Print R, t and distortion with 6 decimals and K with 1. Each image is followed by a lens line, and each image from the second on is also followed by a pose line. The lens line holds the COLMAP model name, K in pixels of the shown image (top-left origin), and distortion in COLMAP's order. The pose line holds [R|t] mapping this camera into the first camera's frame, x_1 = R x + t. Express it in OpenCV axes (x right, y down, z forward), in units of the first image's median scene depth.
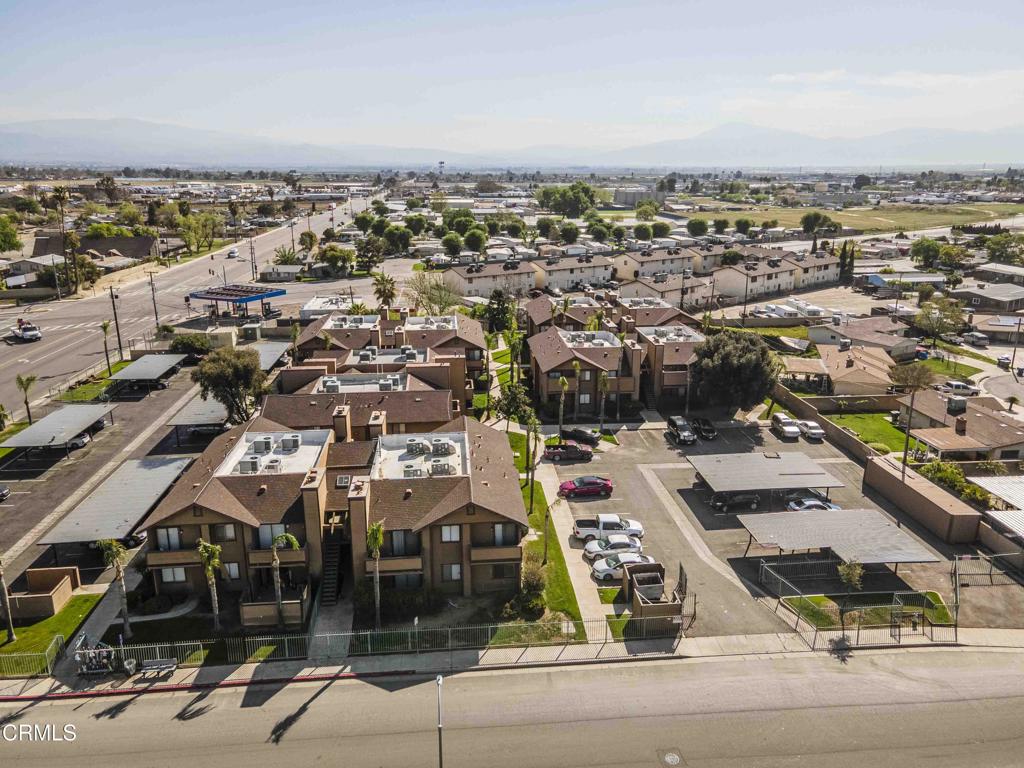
lens RADIAL K [[745.4, 0, 512.0], [0, 745.4, 384.0], [0, 0, 1]] dist [0.037360, 0.003470]
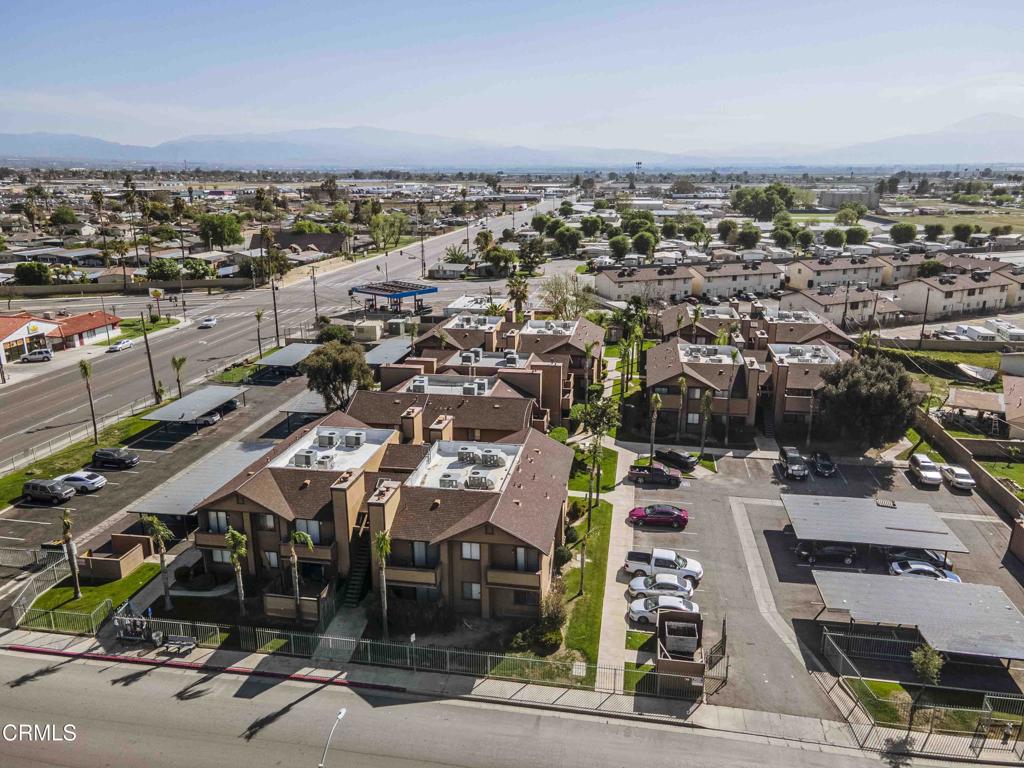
lens RADIAL K [[743.6, 0, 512.0], [0, 743.6, 384.0], [0, 0, 1]] dist [0.019513, 0.052096]
pose [[0.965416, 0.071153, -0.250816, 0.119269], [-0.071114, 0.997425, 0.009231, -0.016519], [0.250827, 0.008925, 0.967991, 0.051096]]
